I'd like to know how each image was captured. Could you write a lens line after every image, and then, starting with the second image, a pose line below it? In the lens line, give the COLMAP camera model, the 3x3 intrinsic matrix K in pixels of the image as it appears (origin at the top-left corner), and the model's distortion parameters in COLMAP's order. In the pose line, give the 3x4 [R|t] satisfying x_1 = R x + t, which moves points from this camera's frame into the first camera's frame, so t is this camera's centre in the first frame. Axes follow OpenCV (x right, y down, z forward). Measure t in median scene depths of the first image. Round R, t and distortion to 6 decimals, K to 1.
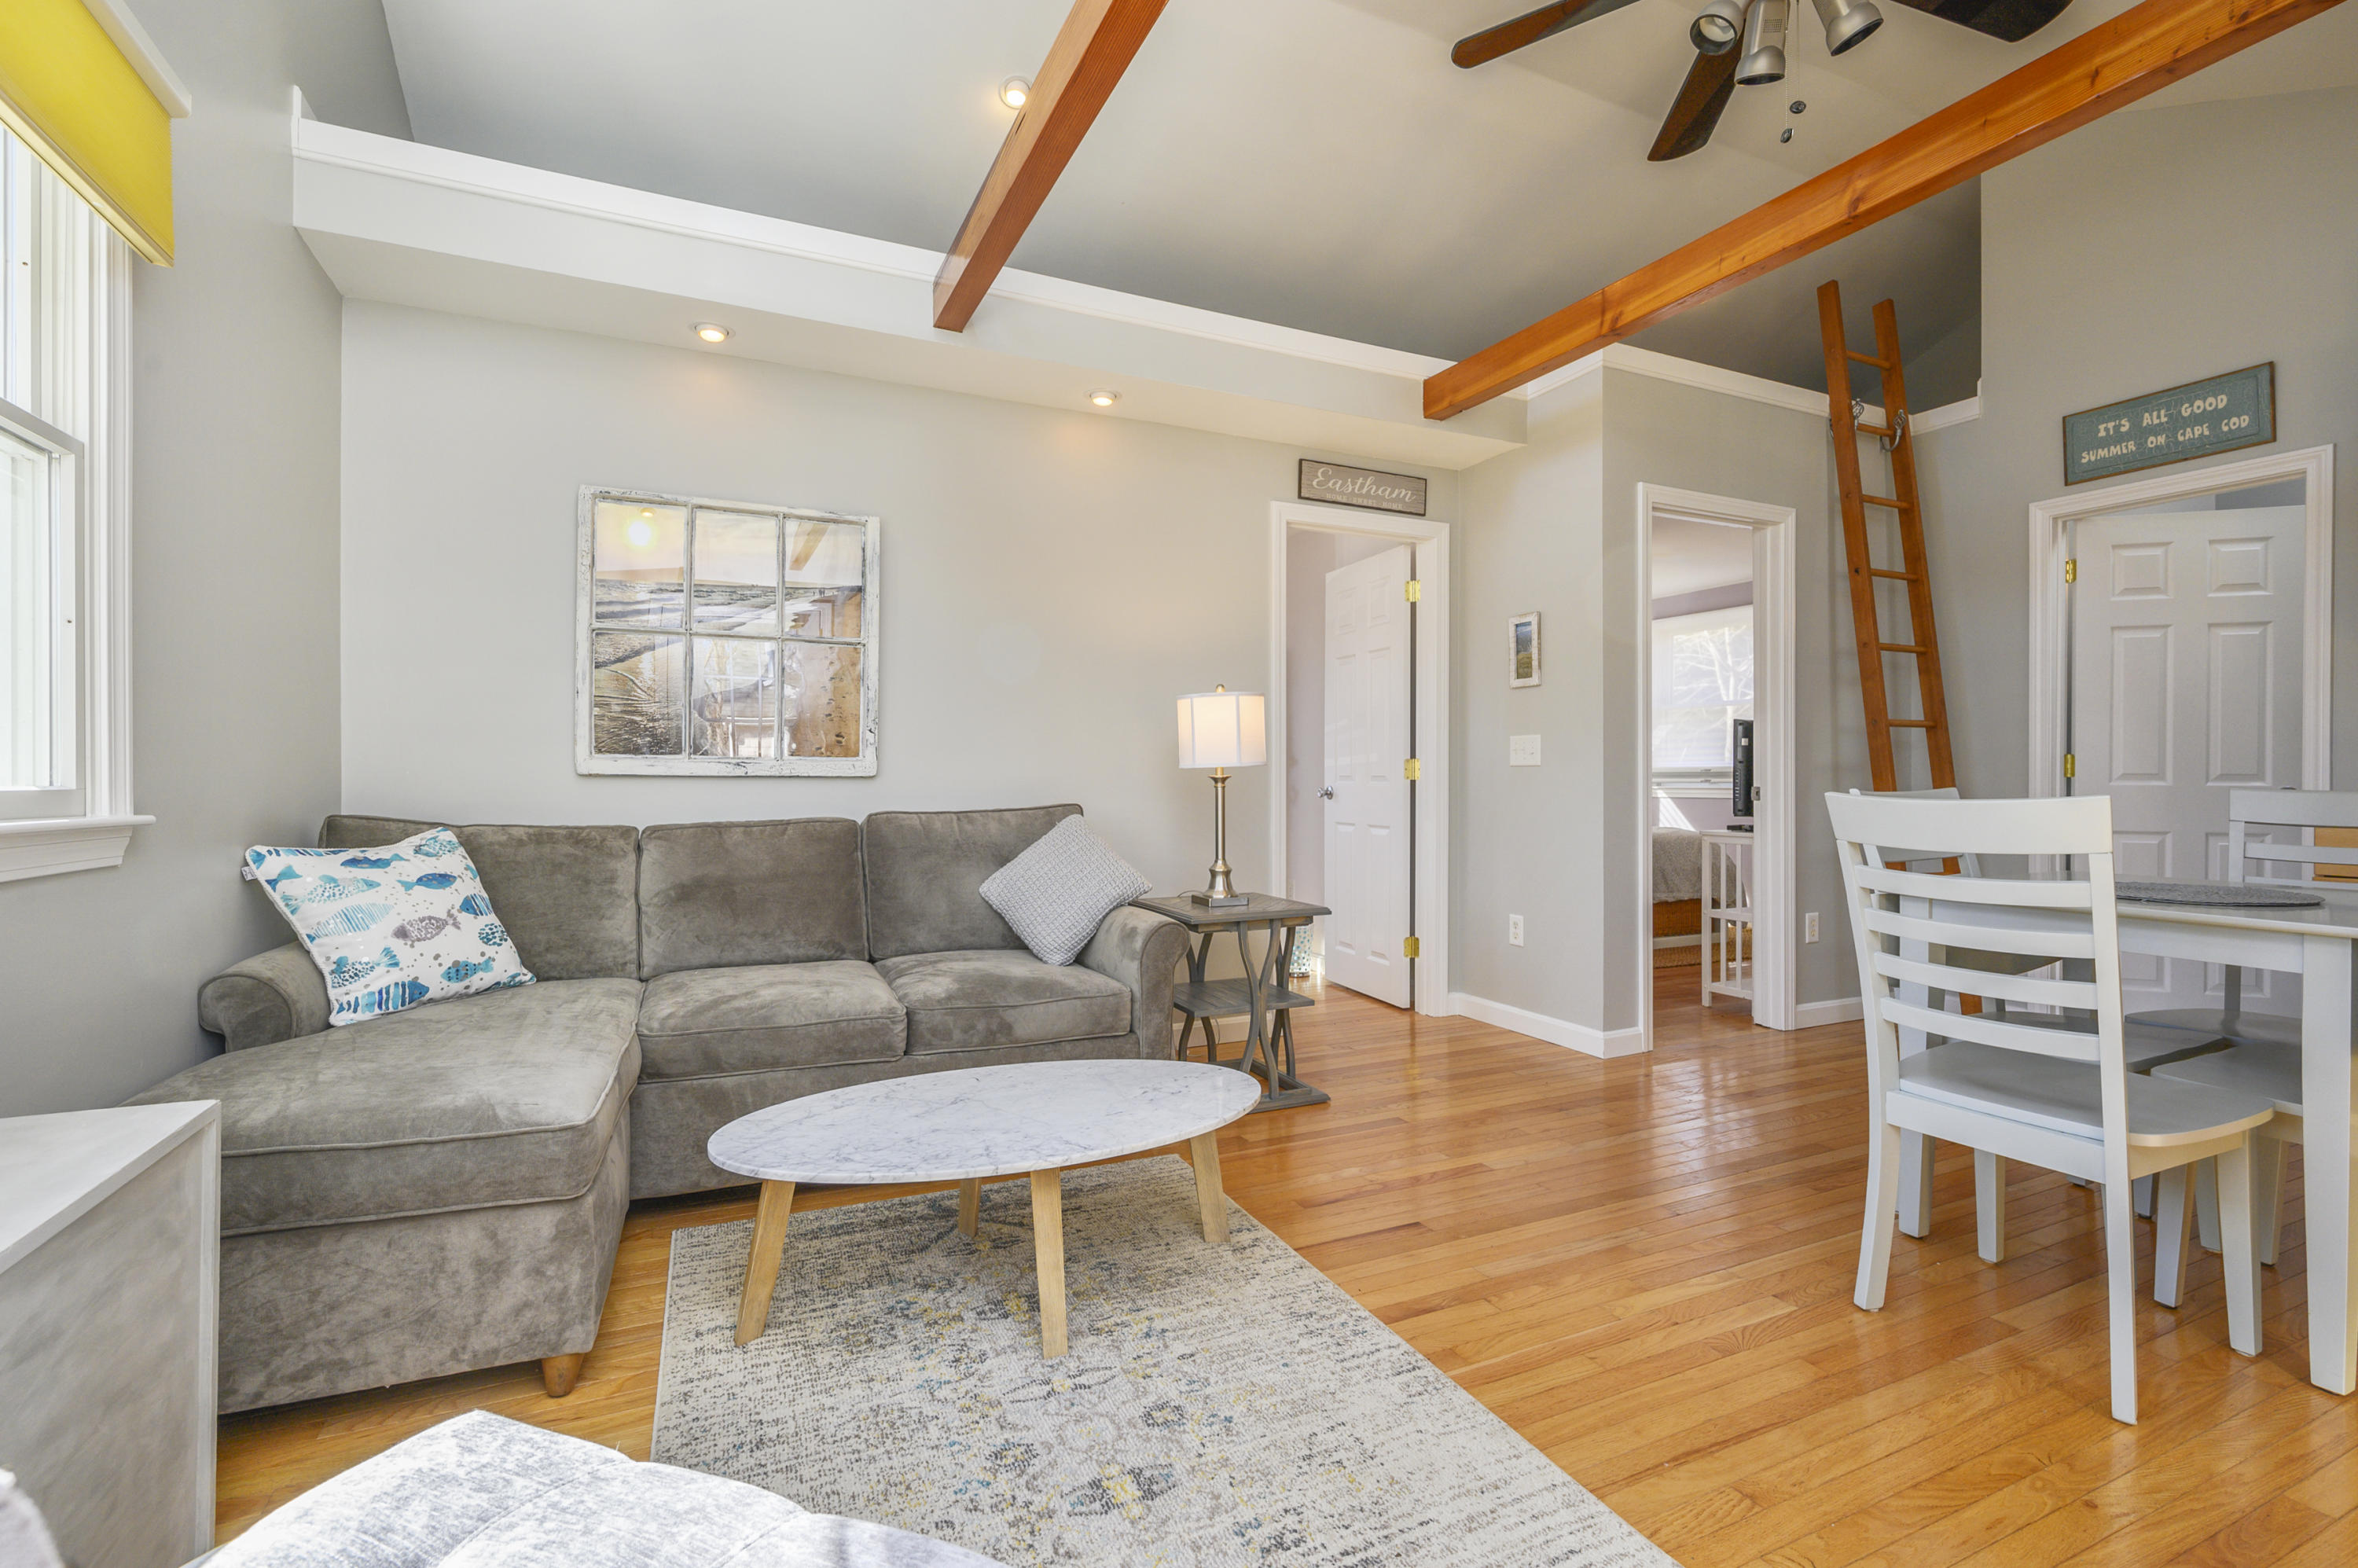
lens RADIAL K [[1059.6, 0, 1184.2], [0, 1059.6, 766.9], [0, 0, 1]] dist [-0.006360, 0.000450]
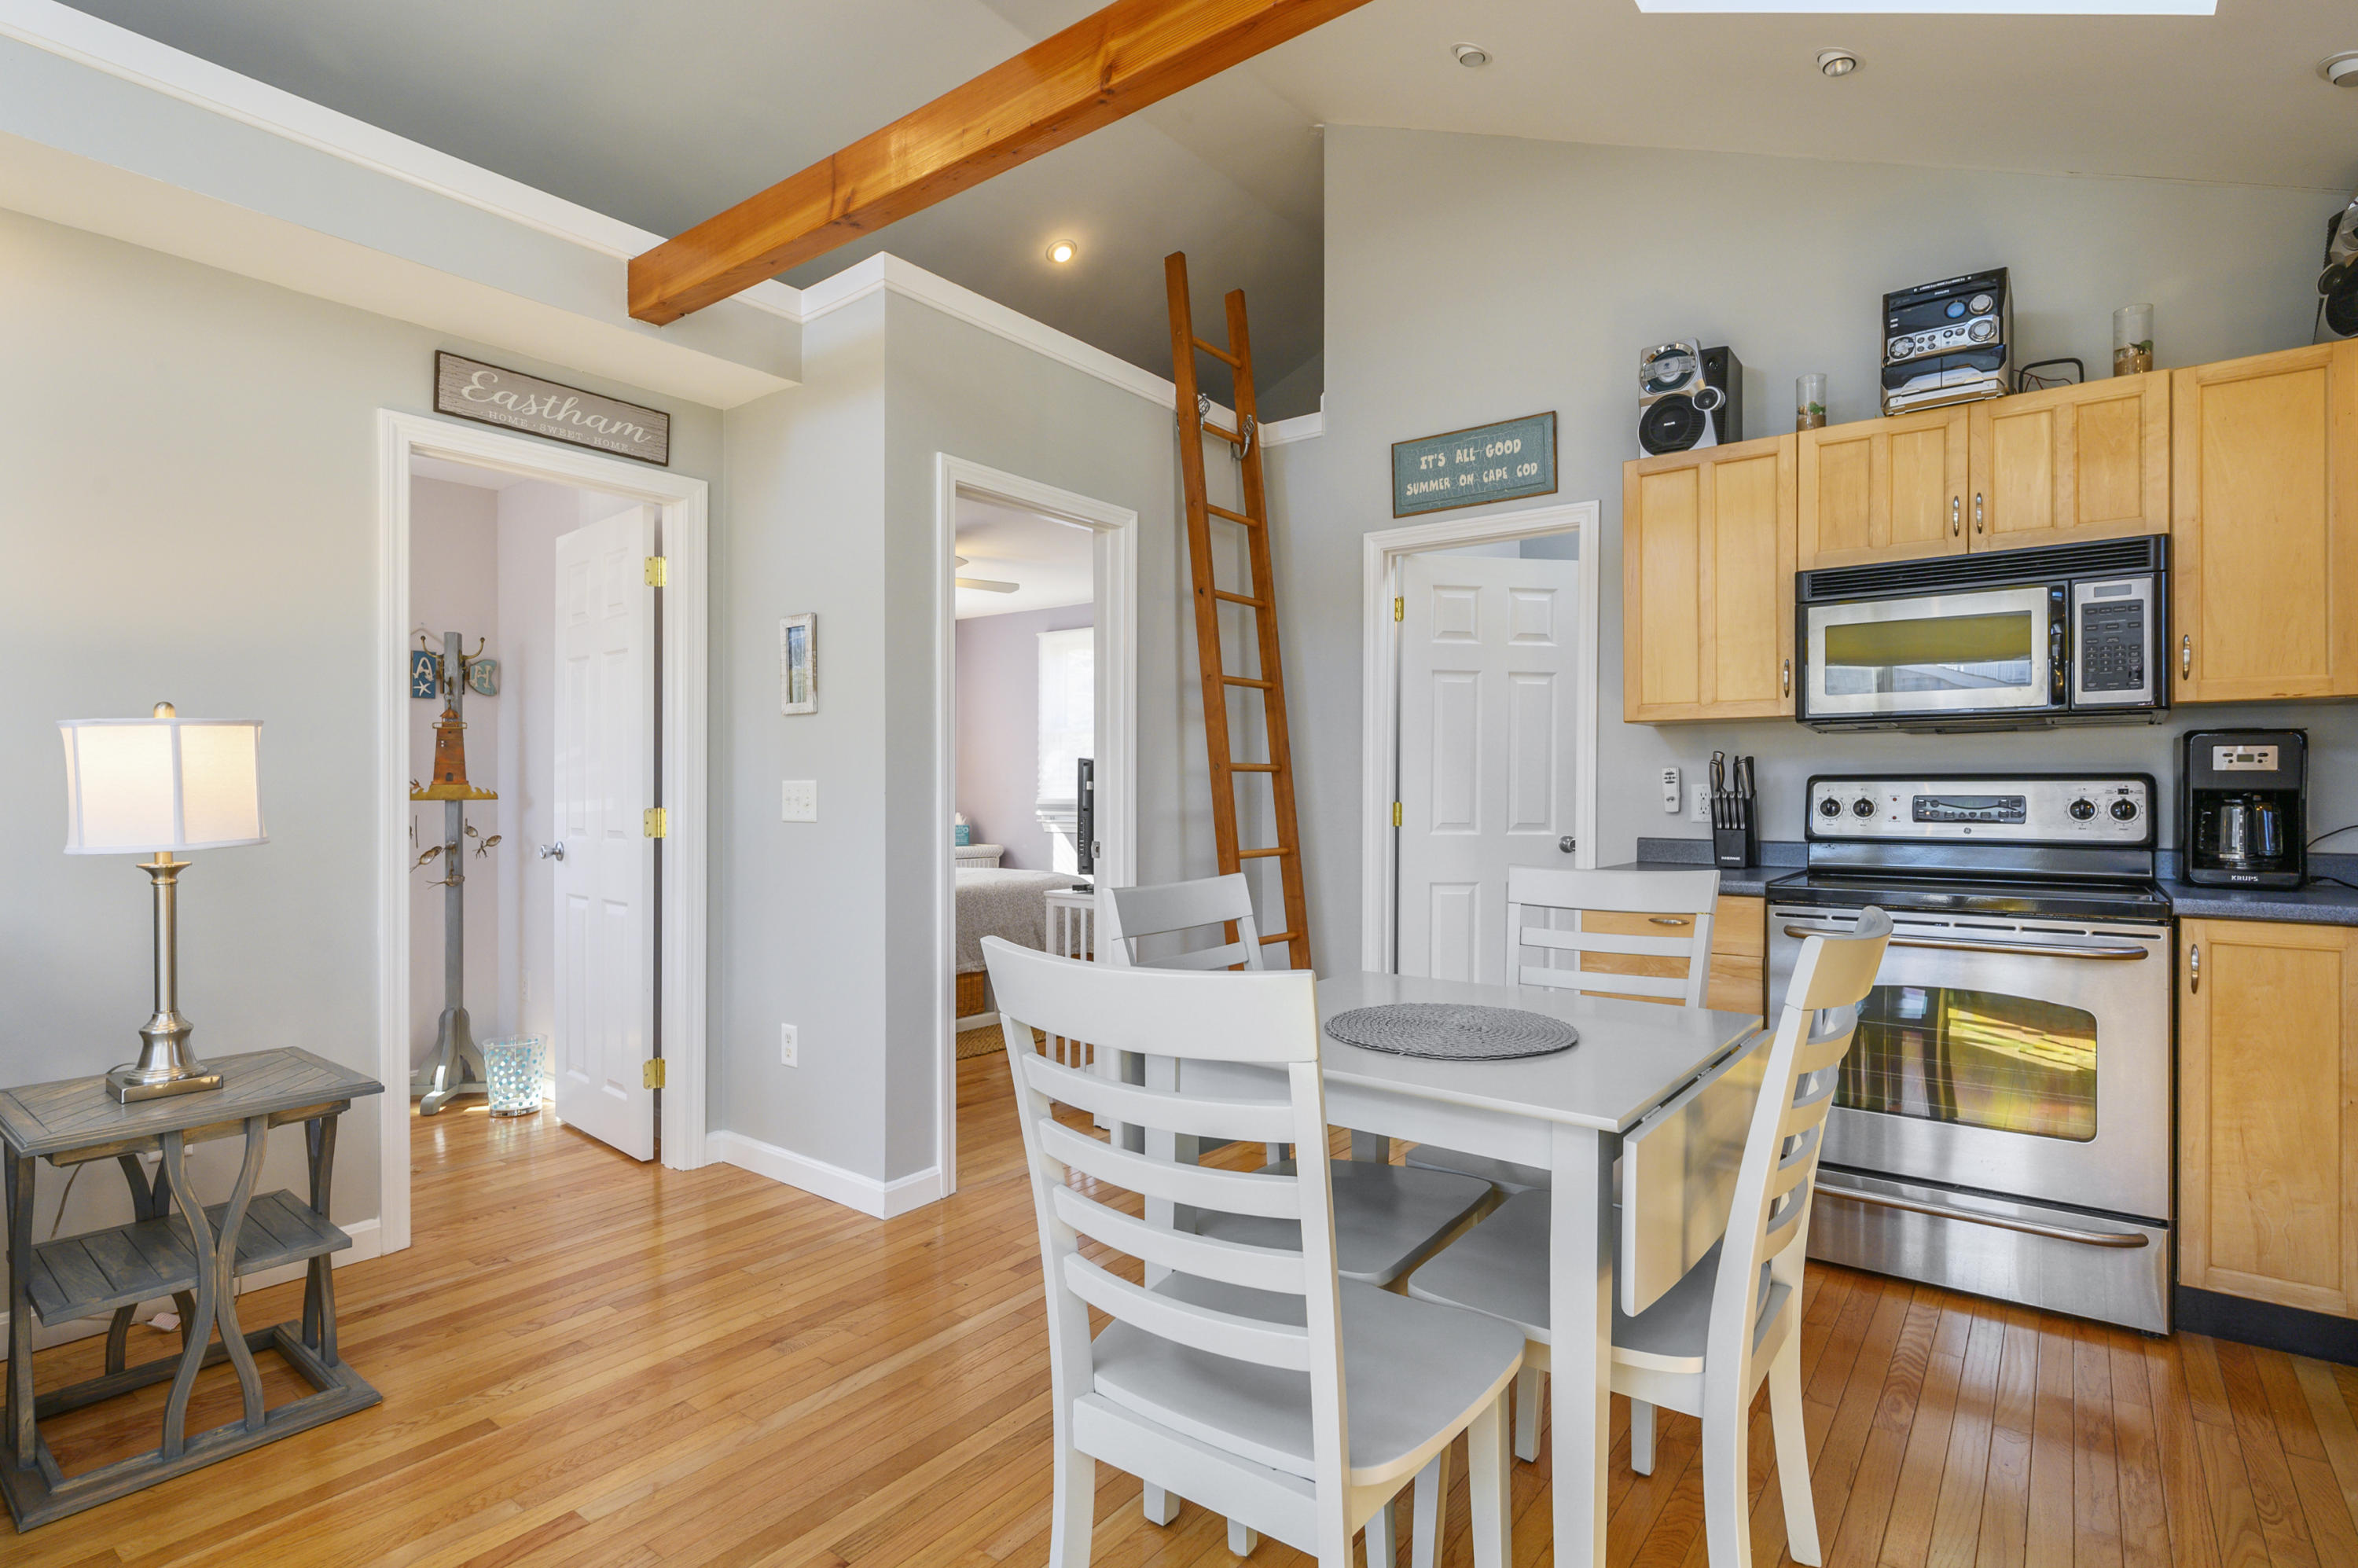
lens RADIAL K [[1166.9, 0, 1189.4], [0, 1166.9, 777.6], [0, 0, 1]] dist [-0.003599, 0.001309]
pose [[0.884857, 0.004183, 0.465844, 0.207320], [-0.004063, 0.999991, -0.001261, -0.035648], [-0.465845, -0.000777, 0.884866, 0.178375]]
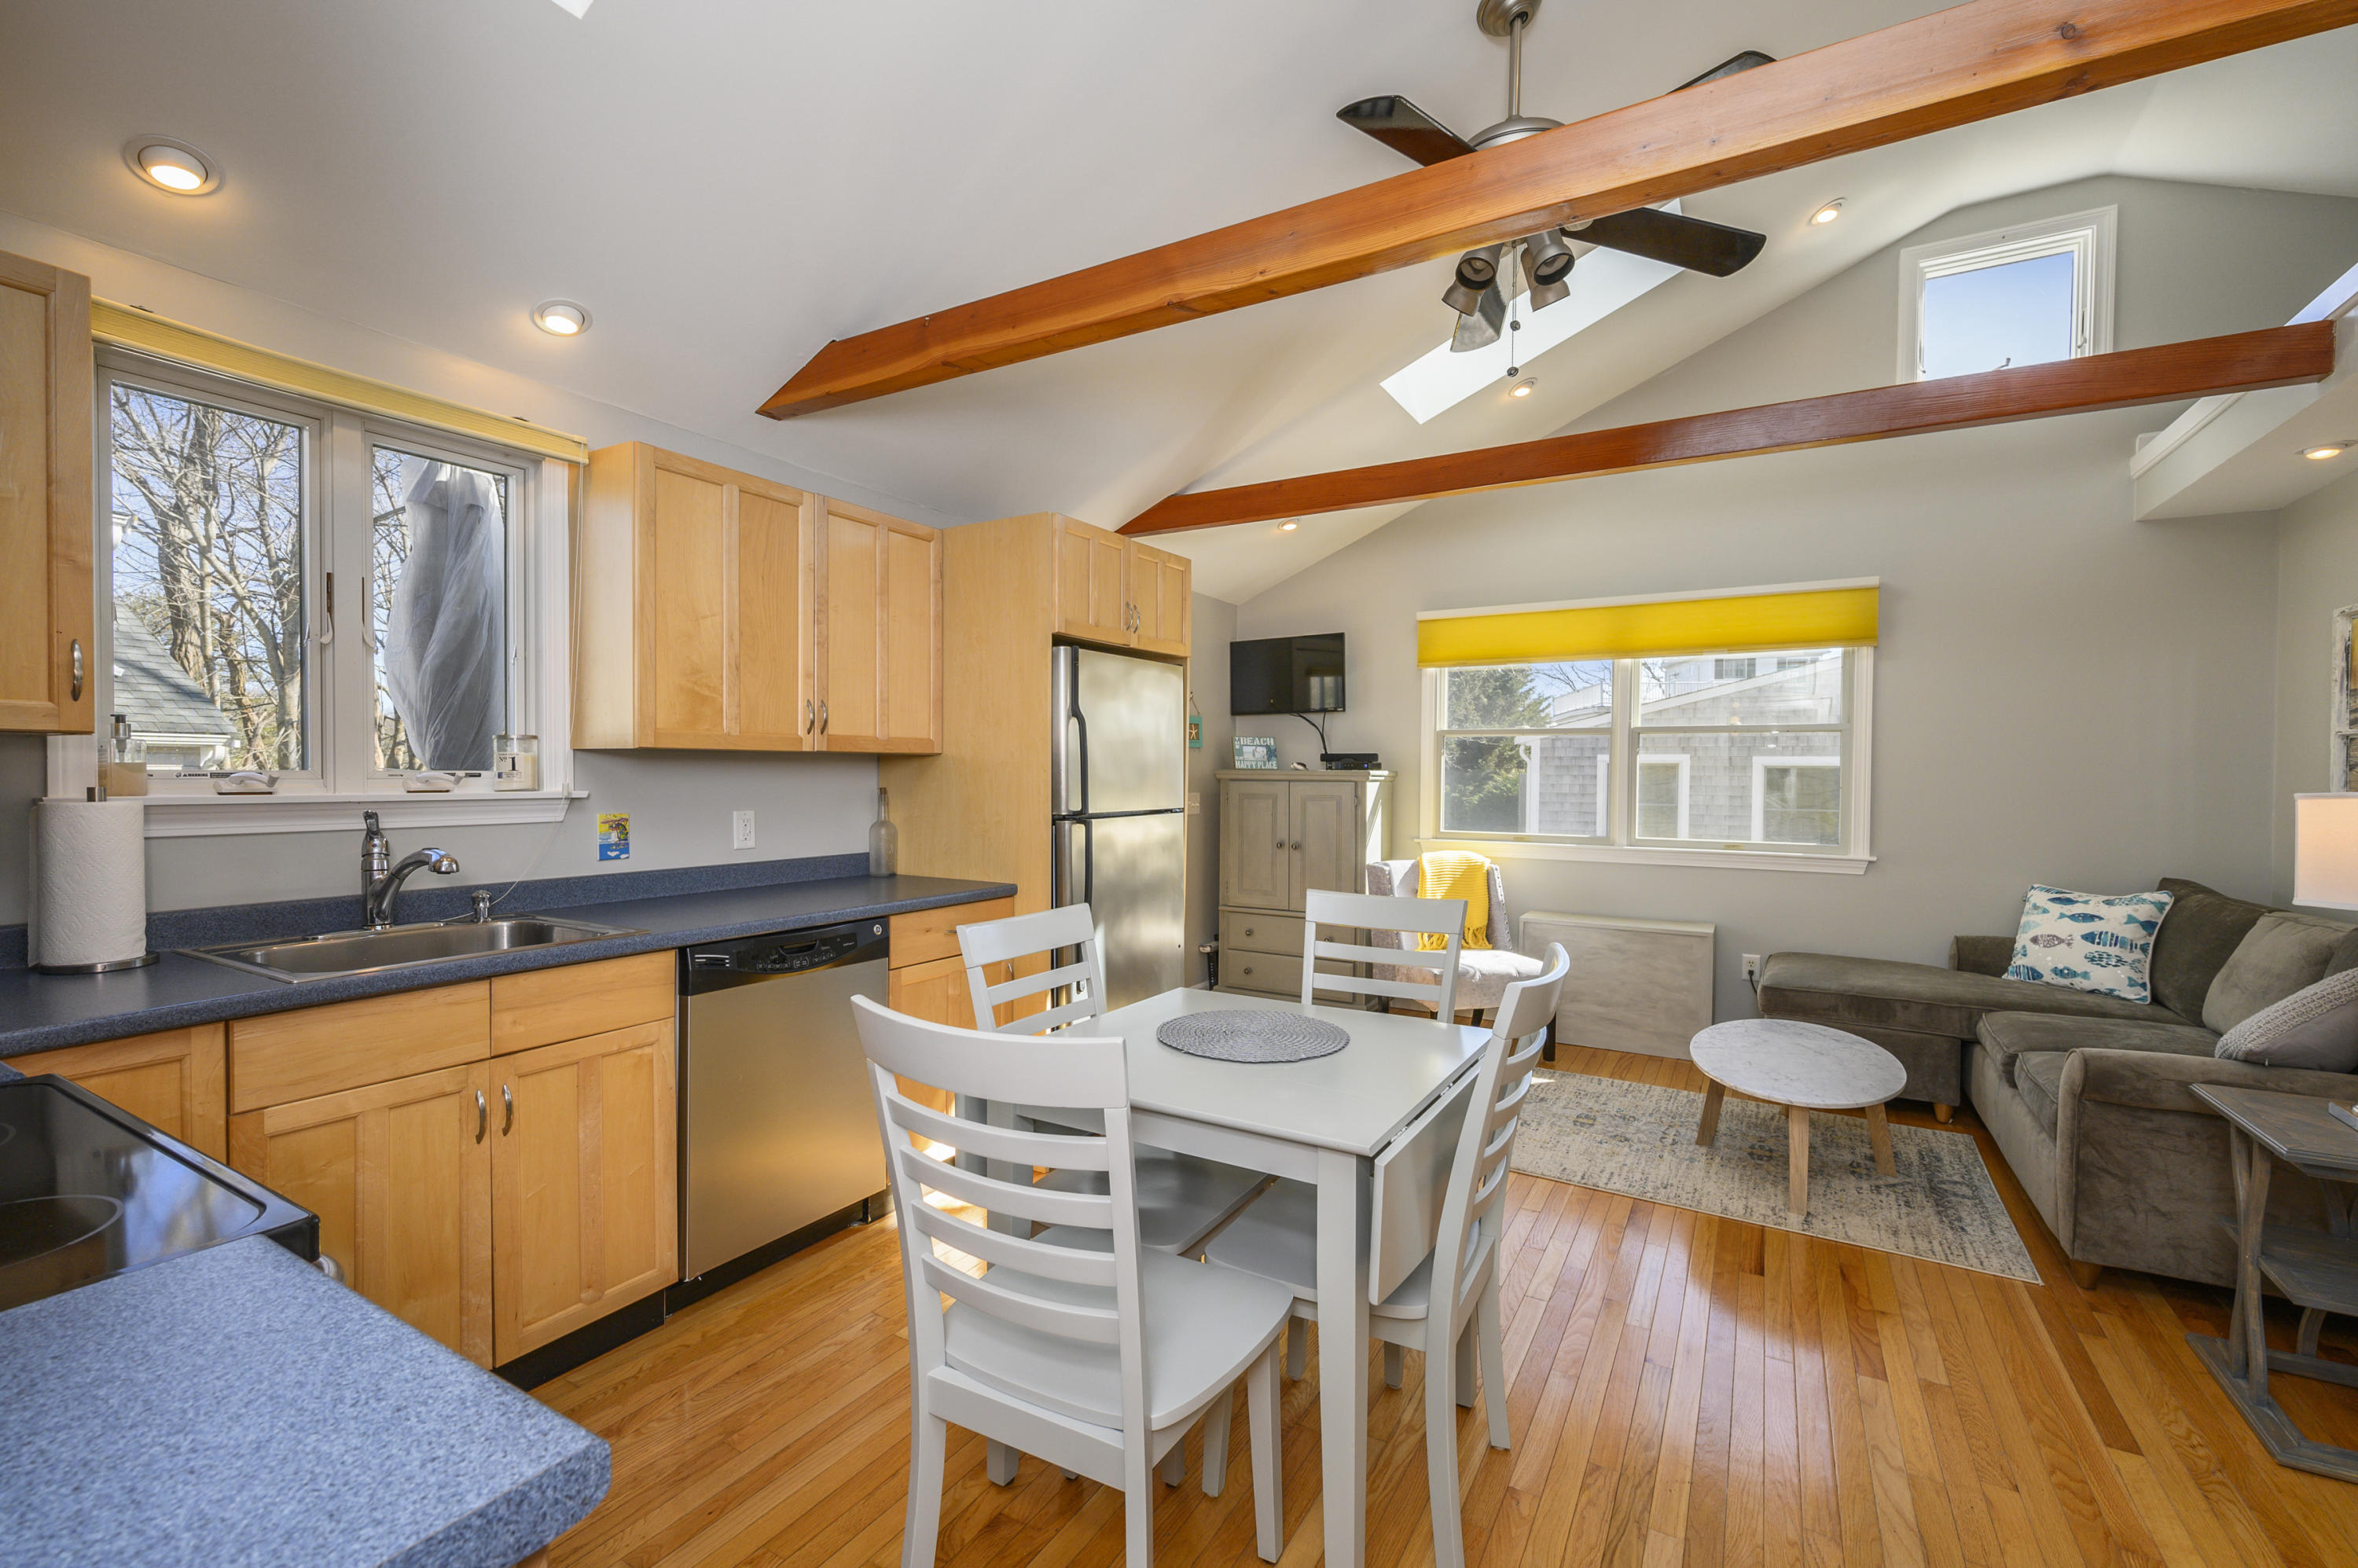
lens RADIAL K [[1006.6, 0, 1185.3], [0, 1006.6, 789.4], [0, 0, 1]] dist [0.001350, -0.003137]
pose [[-0.819304, 0.003399, -0.573349, 0.873625], [-0.003134, 0.999941, 0.010407, -0.067851], [0.573350, 0.010323, -0.819245, 0.980781]]
